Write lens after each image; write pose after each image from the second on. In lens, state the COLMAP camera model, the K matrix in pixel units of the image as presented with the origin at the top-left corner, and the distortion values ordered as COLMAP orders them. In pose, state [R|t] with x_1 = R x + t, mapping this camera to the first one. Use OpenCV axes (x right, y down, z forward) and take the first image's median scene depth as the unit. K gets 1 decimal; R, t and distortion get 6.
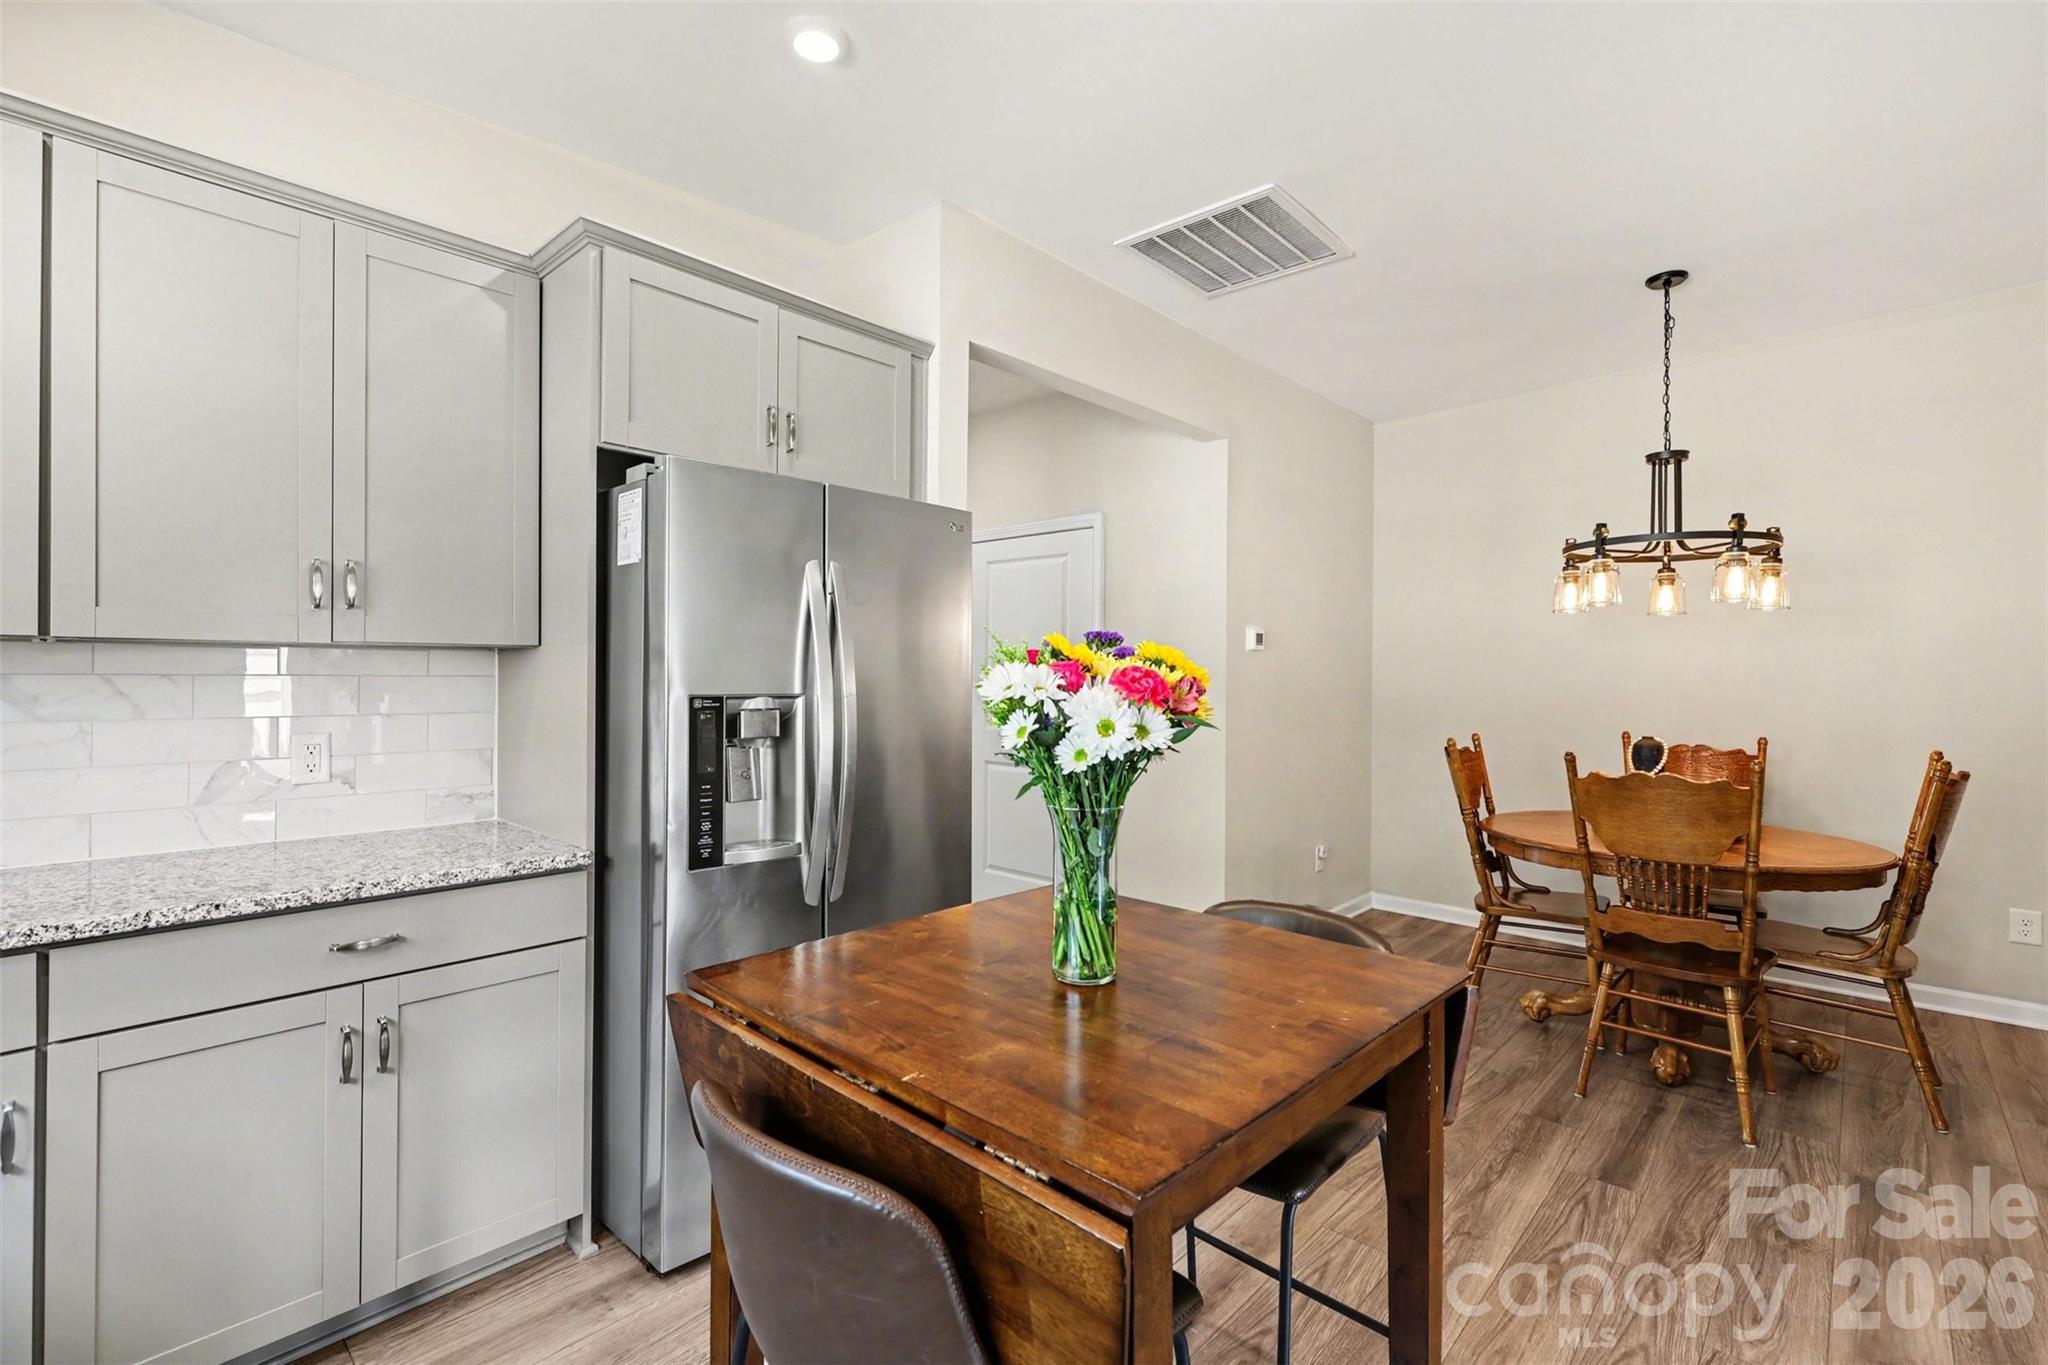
lens RADIAL K [[908.4, 0, 1023.7], [0, 908.4, 674.5], [0, 0, 1]] dist [-0.000115, -0.000826]
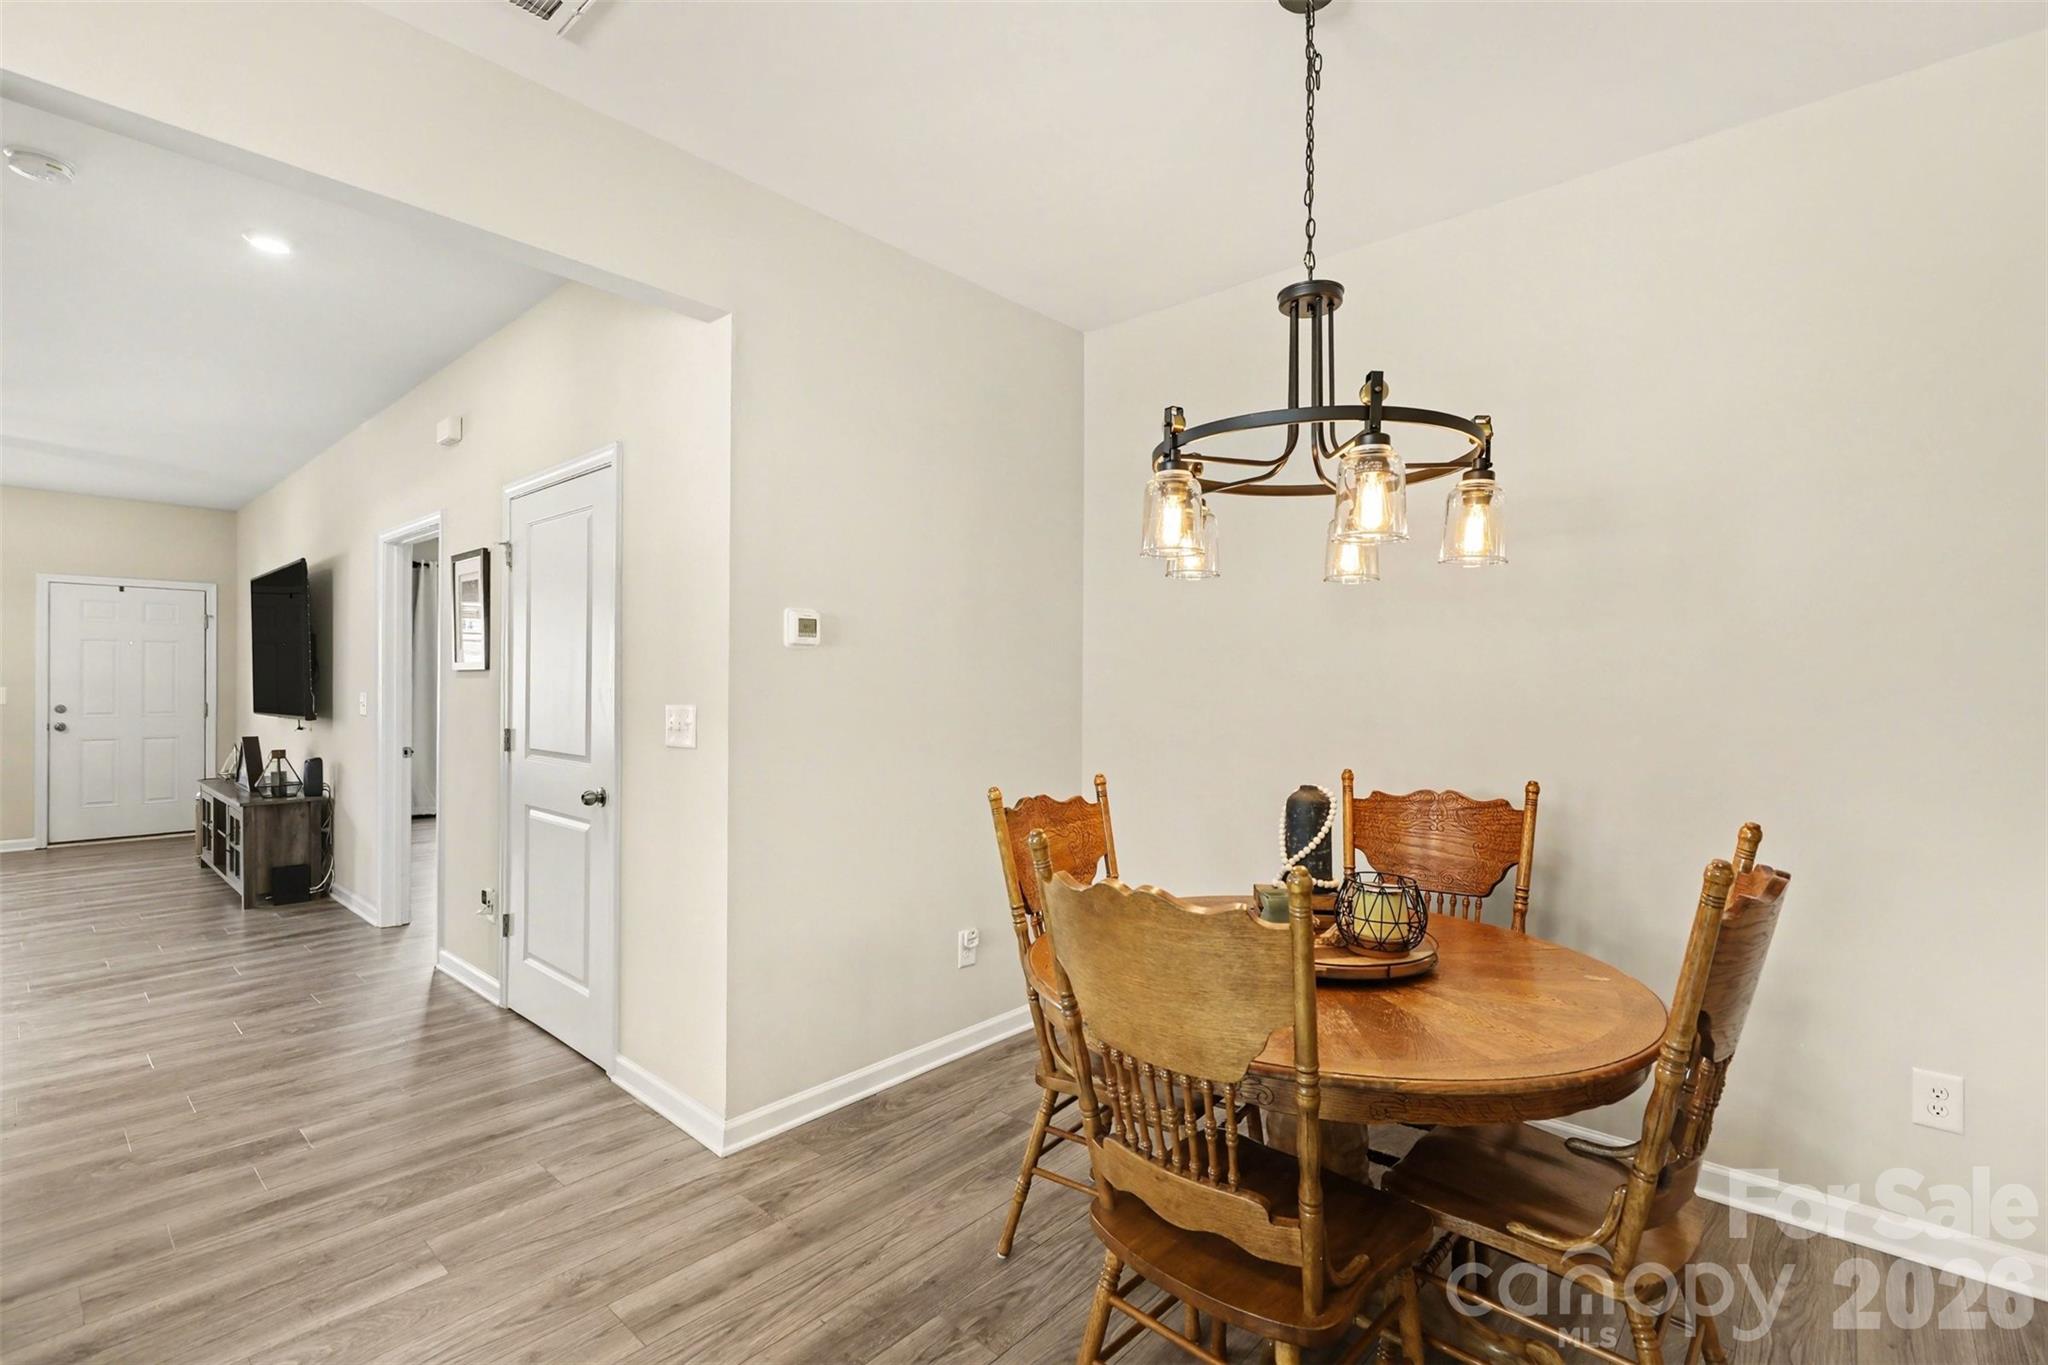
lens RADIAL K [[928.4, 0, 1034.0], [0, 928.4, 679.4], [0, 0, 1]] dist [-0.000588, -0.000678]
pose [[0.999694, -0.000149, 0.024732, 0.504203], [0.000274, 0.999987, -0.005059, 0.002344], [-0.024731, 0.005065, 0.999681, 0.410309]]
